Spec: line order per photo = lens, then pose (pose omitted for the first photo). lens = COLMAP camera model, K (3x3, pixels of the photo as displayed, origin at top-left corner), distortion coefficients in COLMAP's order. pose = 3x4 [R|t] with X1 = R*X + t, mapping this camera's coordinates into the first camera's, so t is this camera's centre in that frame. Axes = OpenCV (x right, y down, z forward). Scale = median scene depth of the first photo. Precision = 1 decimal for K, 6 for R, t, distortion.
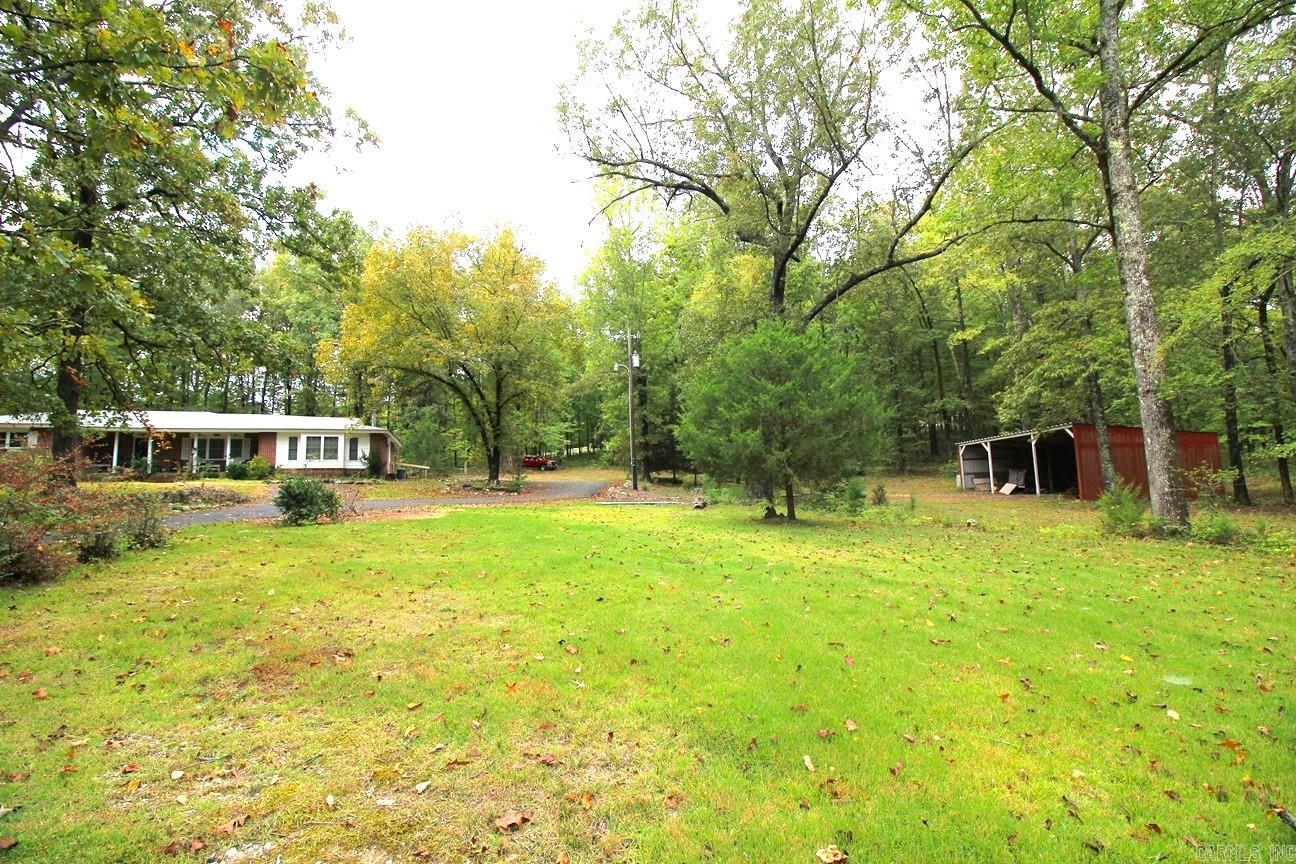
lens RADIAL K [[633.3, 0, 648.0], [0, 633.3, 432.0], [0, 0, 1]] dist [-0.001949, -0.000290]
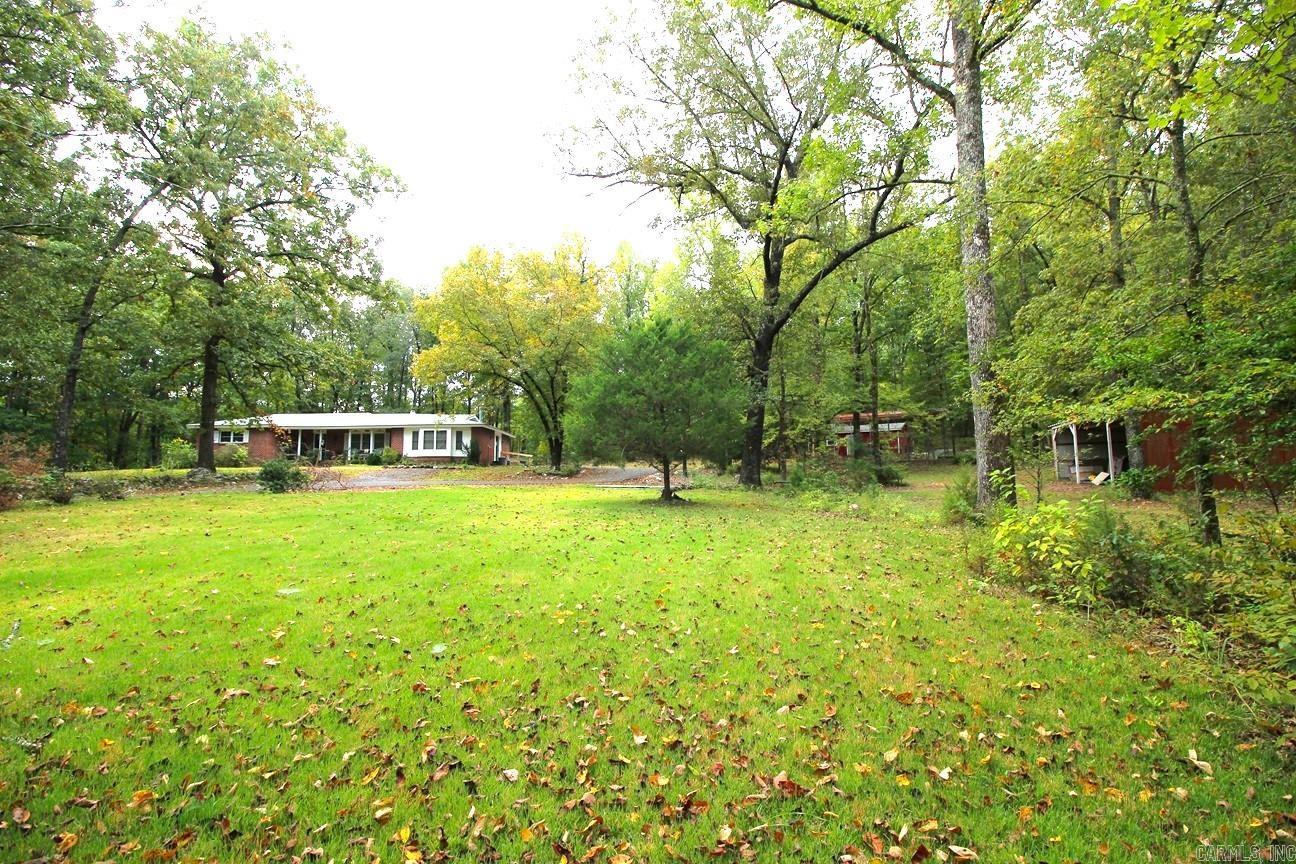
lens RADIAL K [[633.3, 0, 648.0], [0, 633.3, 432.0], [0, 0, 1]] dist [-0.001949, -0.000290]
pose [[0.935615, -0.015628, -0.352675, 0.304648], [0.020726, 0.999728, 0.010686, 0.005698], [0.352412, -0.017307, 0.935685, -0.001284]]
